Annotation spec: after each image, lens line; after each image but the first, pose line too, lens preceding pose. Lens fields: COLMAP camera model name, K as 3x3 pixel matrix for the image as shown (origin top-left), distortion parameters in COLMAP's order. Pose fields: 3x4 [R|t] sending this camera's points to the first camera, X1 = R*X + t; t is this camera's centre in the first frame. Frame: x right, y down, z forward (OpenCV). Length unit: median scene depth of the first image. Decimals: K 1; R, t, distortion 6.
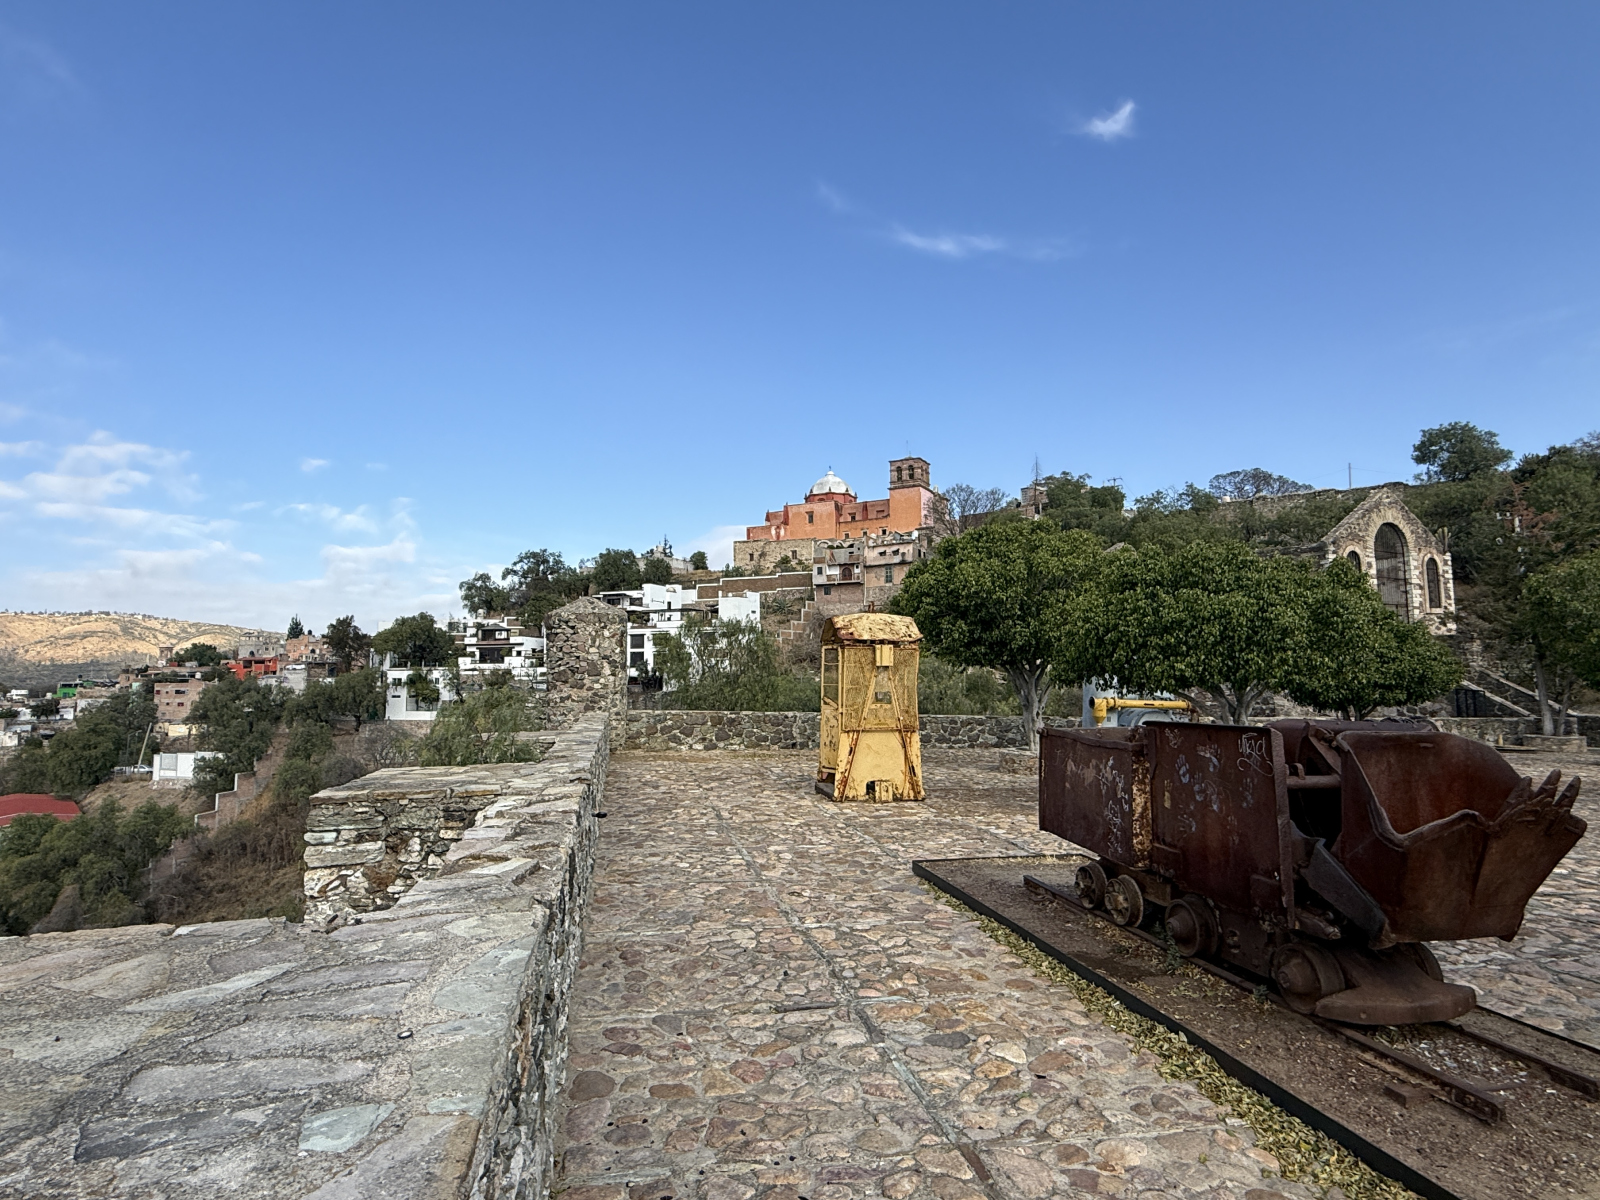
lens RADIAL K [[889.2, 0, 801.0], [0, 889.2, 598.4], [0, 0, 1]] dist [0.004978, 0.001211]
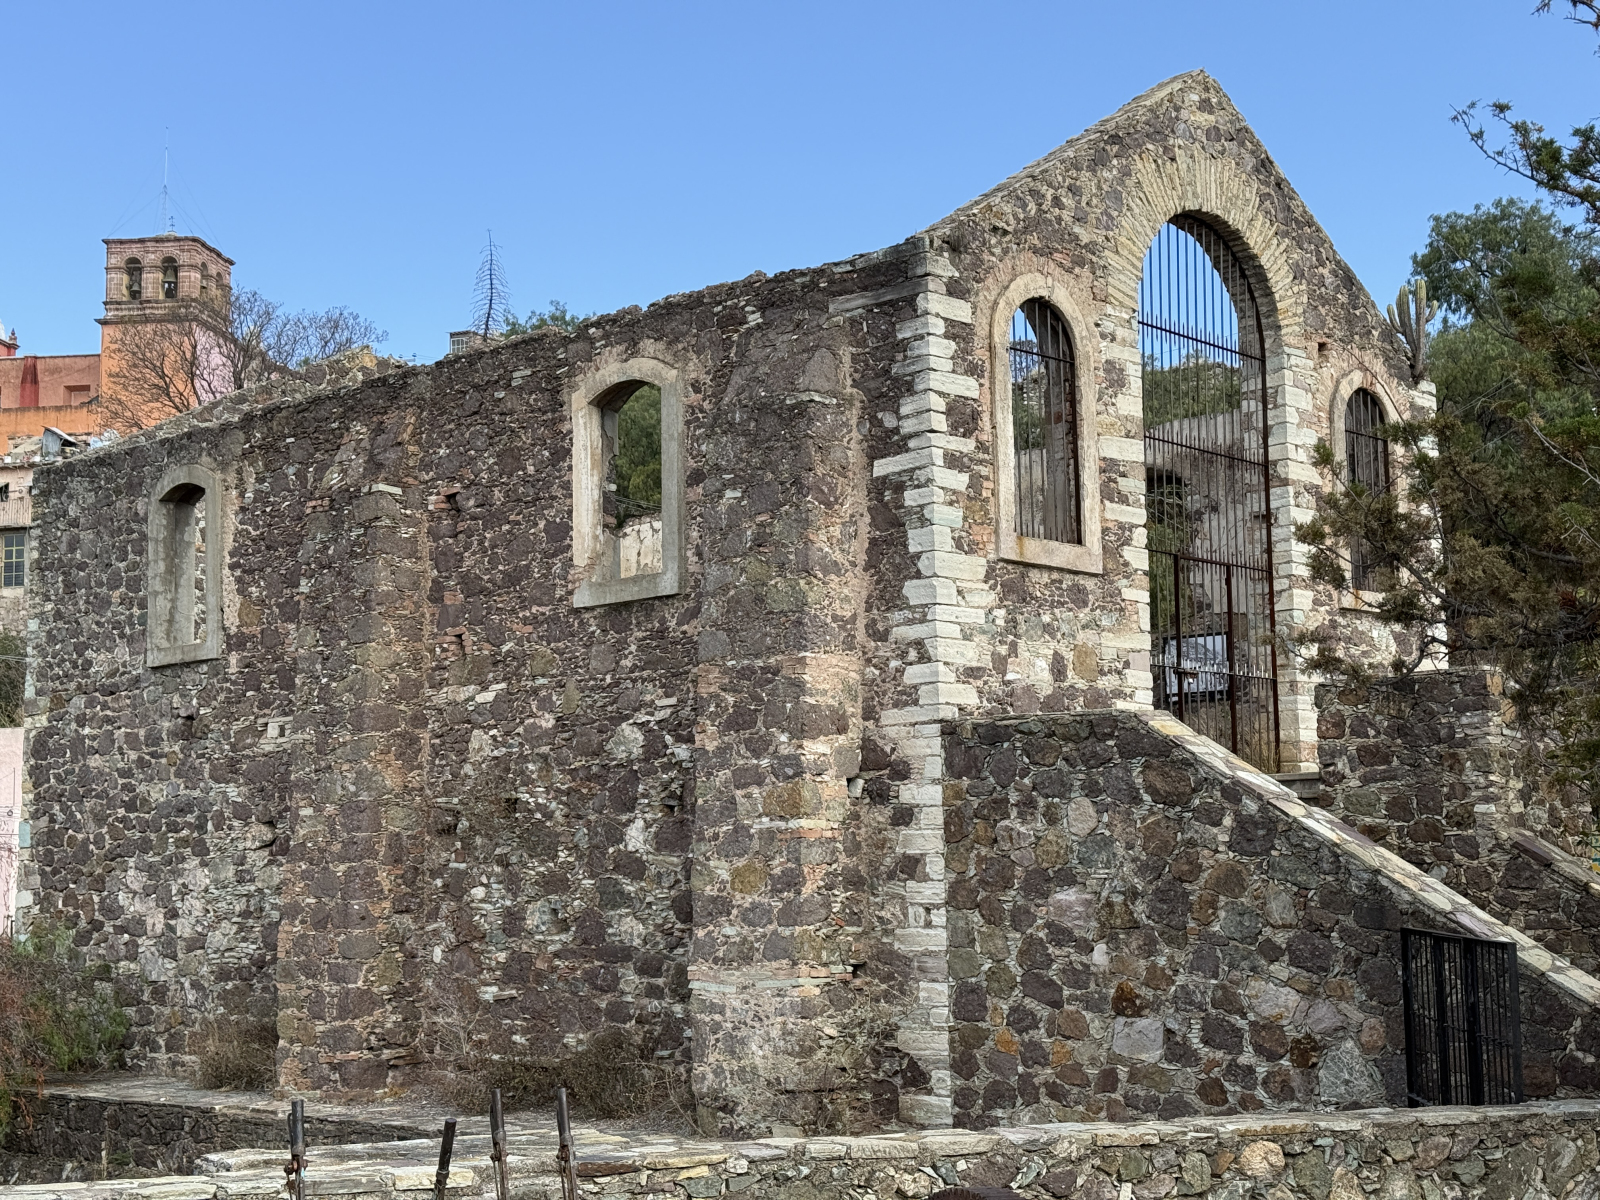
lens RADIAL K [[2235.6, 0, 799.8], [0, 2235.6, 600.9], [0, 0, 1]] dist [0.102684, 0.000000]
pose [[0.947524, 0.043028, 0.316776, 0.369277], [-0.031498, 0.998645, -0.041432, 0.044268], [-0.318130, 0.029280, 0.947595, 0.468031]]
